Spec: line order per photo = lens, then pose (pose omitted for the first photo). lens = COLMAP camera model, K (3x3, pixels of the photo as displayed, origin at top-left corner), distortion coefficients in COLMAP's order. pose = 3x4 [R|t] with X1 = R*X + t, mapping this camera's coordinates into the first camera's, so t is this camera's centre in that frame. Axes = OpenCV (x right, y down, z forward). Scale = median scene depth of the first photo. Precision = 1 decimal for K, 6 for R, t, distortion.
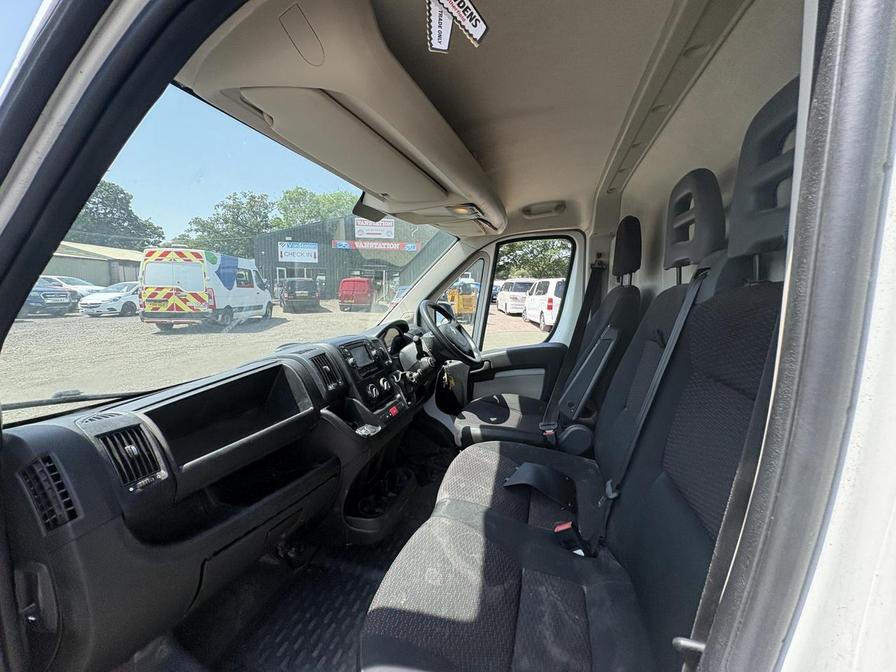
lens RADIAL K [[358.6, 0, 448.2], [0, 358.6, 335.5], [0, 0, 1]] dist [-0.001471, 0.000707]
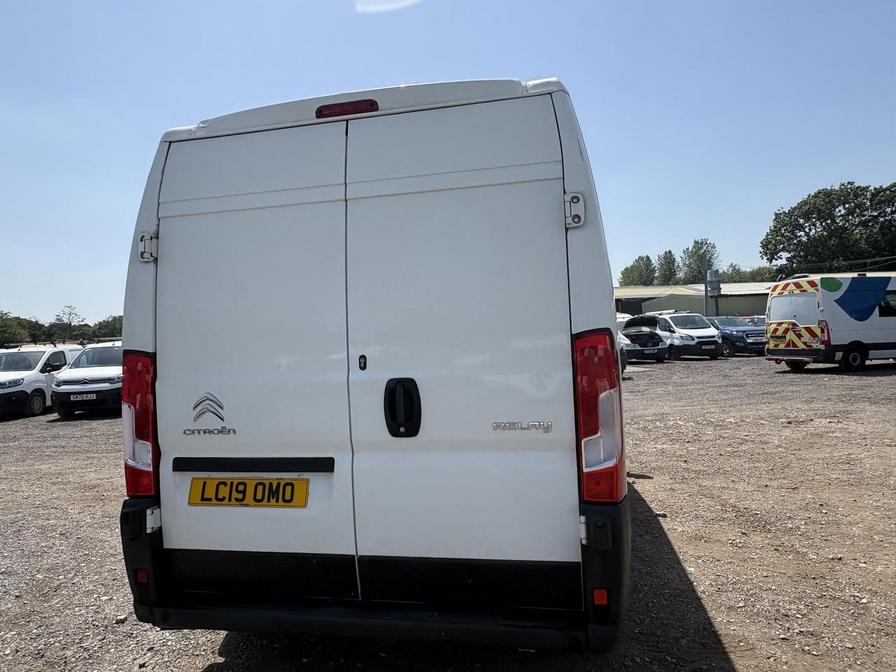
lens RADIAL K [[578.9, 0, 446.7], [0, 578.9, 334.6], [0, 0, 1]] dist [-0.000358, 0.001927]
pose [[0.079589, -0.030211, -0.996370, 0.628076], [-0.082867, 0.995880, -0.036815, 0.024882], [0.993377, 0.085497, 0.076757, 0.019885]]
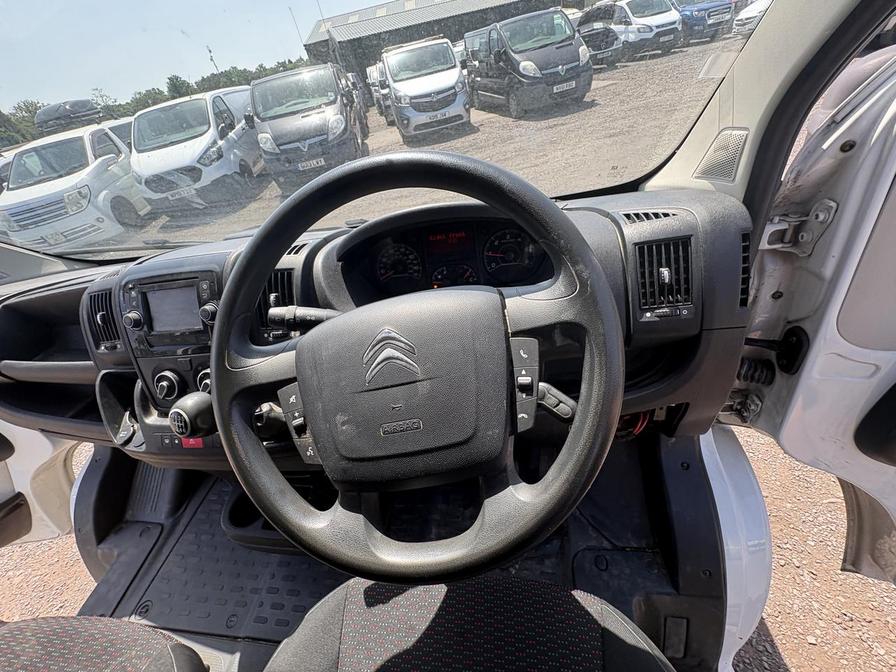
lens RADIAL K [[358.6, 0, 448.1], [0, 358.6, 338.4], [0, 0, 1]] dist [-0.001471, 0.000707]
pose [[0.151587, 0.571958, -0.806155, 0.025583], [0.059981, 0.808754, 0.585081, -0.020317], [0.986622, -0.137045, 0.088290, 0.164324]]
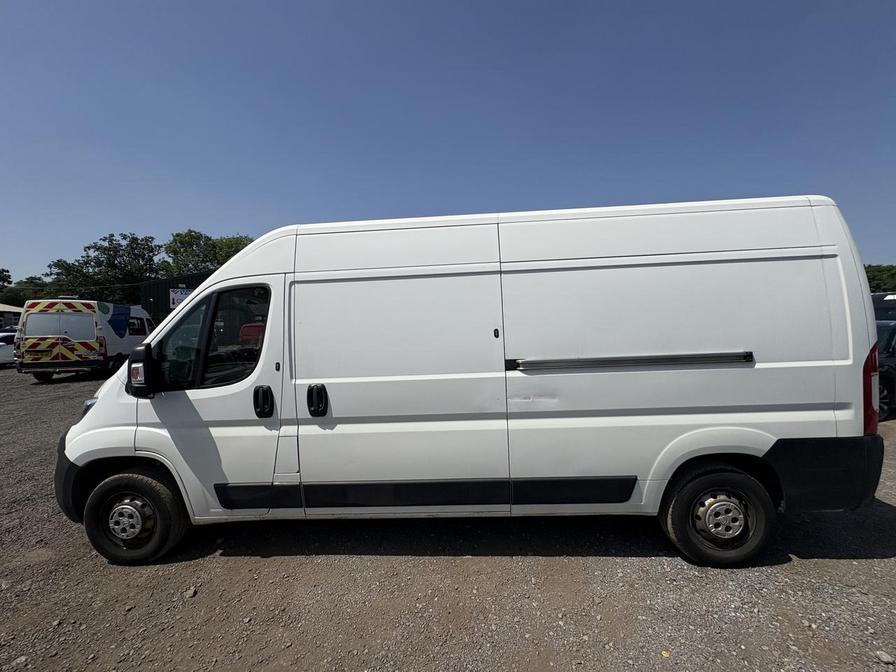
lens RADIAL K [[358.6, 0, 449.8], [0, 358.6, 335.9], [0, 0, 1]] dist [-0.001471, 0.000707]
pose [[0.970762, -0.035771, 0.237363, 0.072518], [0.062016, 0.992638, -0.104039, 0.037270], [-0.231894, 0.115717, 0.965834, -0.245914]]
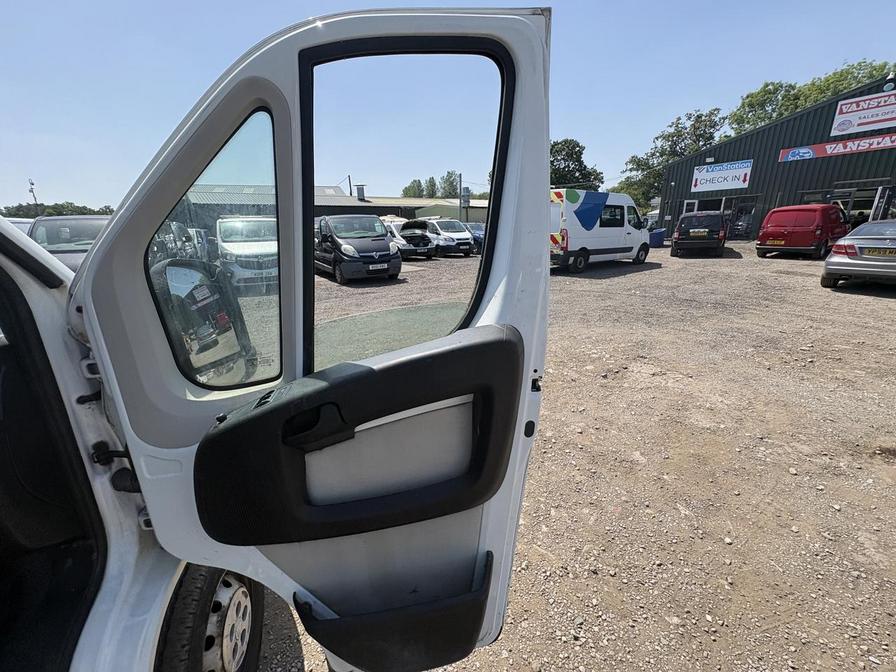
lens RADIAL K [[358.6, 0, 449.2], [0, 358.6, 337.8], [0, 0, 1]] dist [-0.001471, 0.000707]
pose [[0.474866, 0.225905, -0.850570, 0.080441], [-0.082912, 0.973678, 0.212313, -0.025889], [0.876144, -0.030298, 0.481097, 0.253686]]
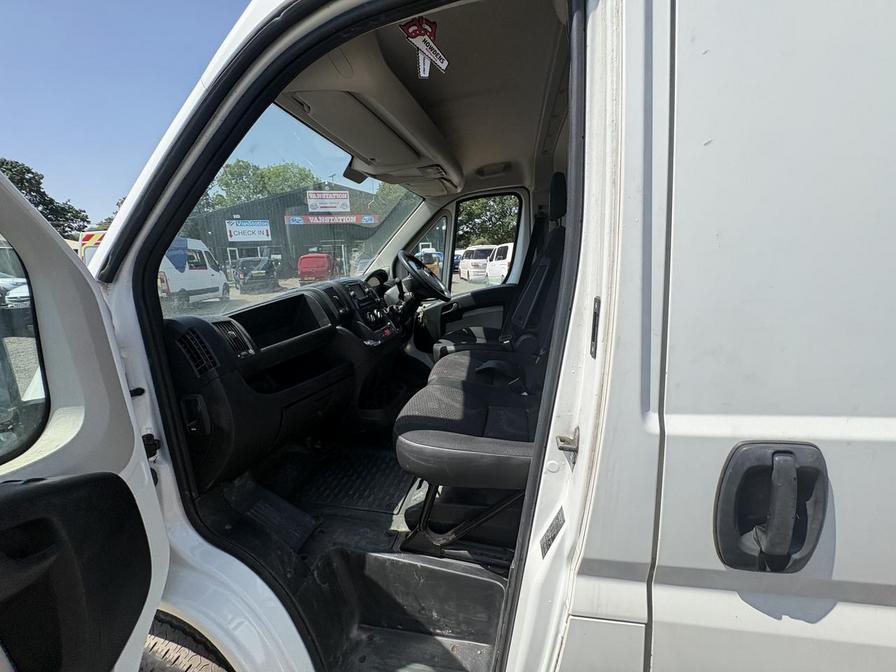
lens RADIAL K [[358.6, 0, 449.5], [0, 358.6, 337.0], [0, 0, 1]] dist [-0.001471, 0.000707]
pose [[0.992433, -0.076612, 0.095951, -0.006718], [0.068873, 0.994289, 0.081528, 0.016931], [-0.101648, -0.074302, 0.992042, -0.038624]]
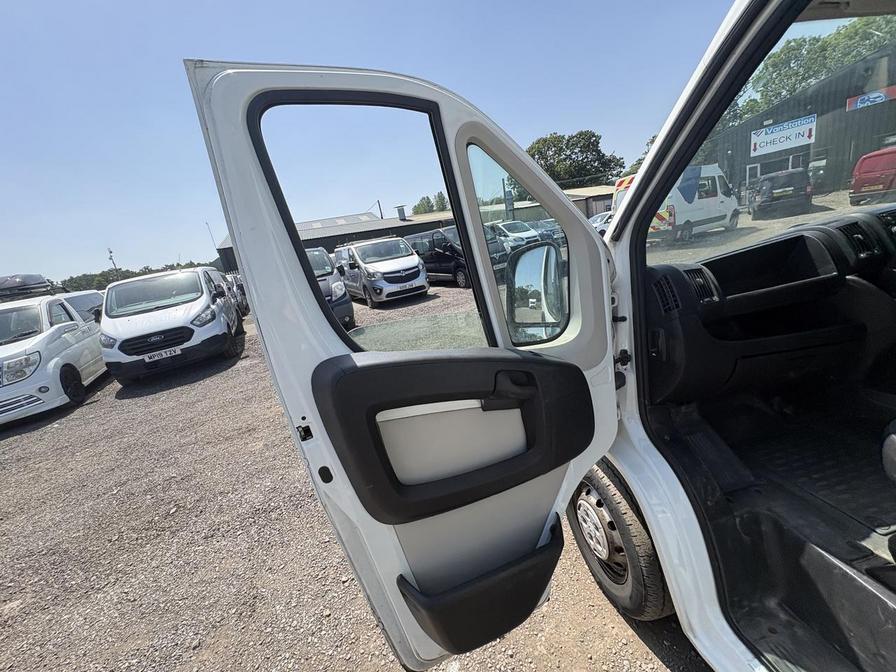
lens RADIAL K [[358.6, 0, 445.9], [0, 358.6, 335.4], [0, 0, 1]] dist [-0.001471, 0.000707]
pose [[0.438824, 0.132303, -0.888780, 0.008705], [0.061645, 0.982338, 0.176667, 0.012308], [0.896456, -0.132315, 0.422918, -0.052721]]
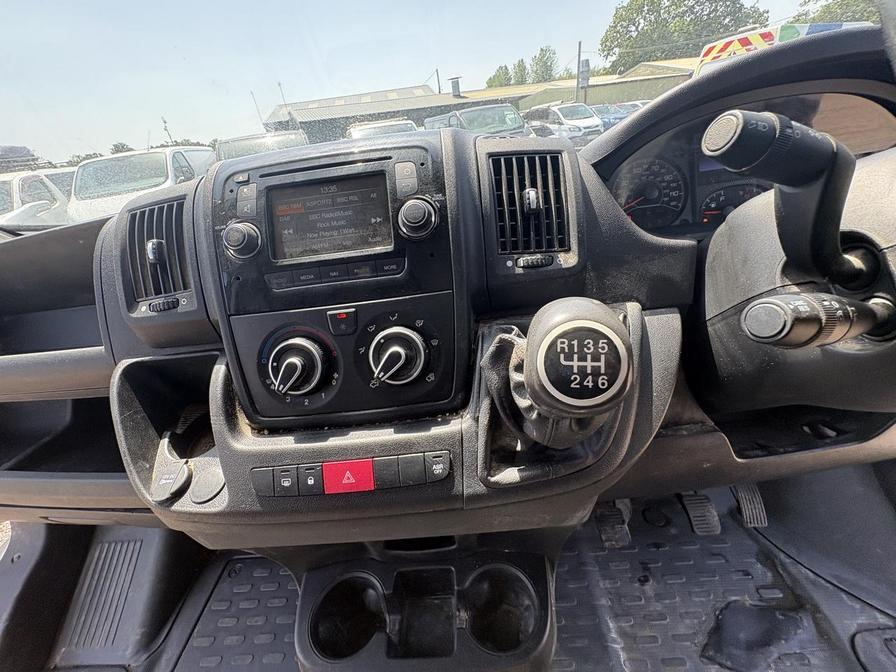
lens RADIAL K [[358.6, 0, 448.5], [0, 358.6, 337.9], [0, 0, 1]] dist [-0.001471, 0.000707]
pose [[0.276020, 0.420236, -0.864416, 0.003369], [0.004436, 0.898788, 0.438362, 0.003113], [0.961142, -0.124831, 0.246219, 0.126919]]
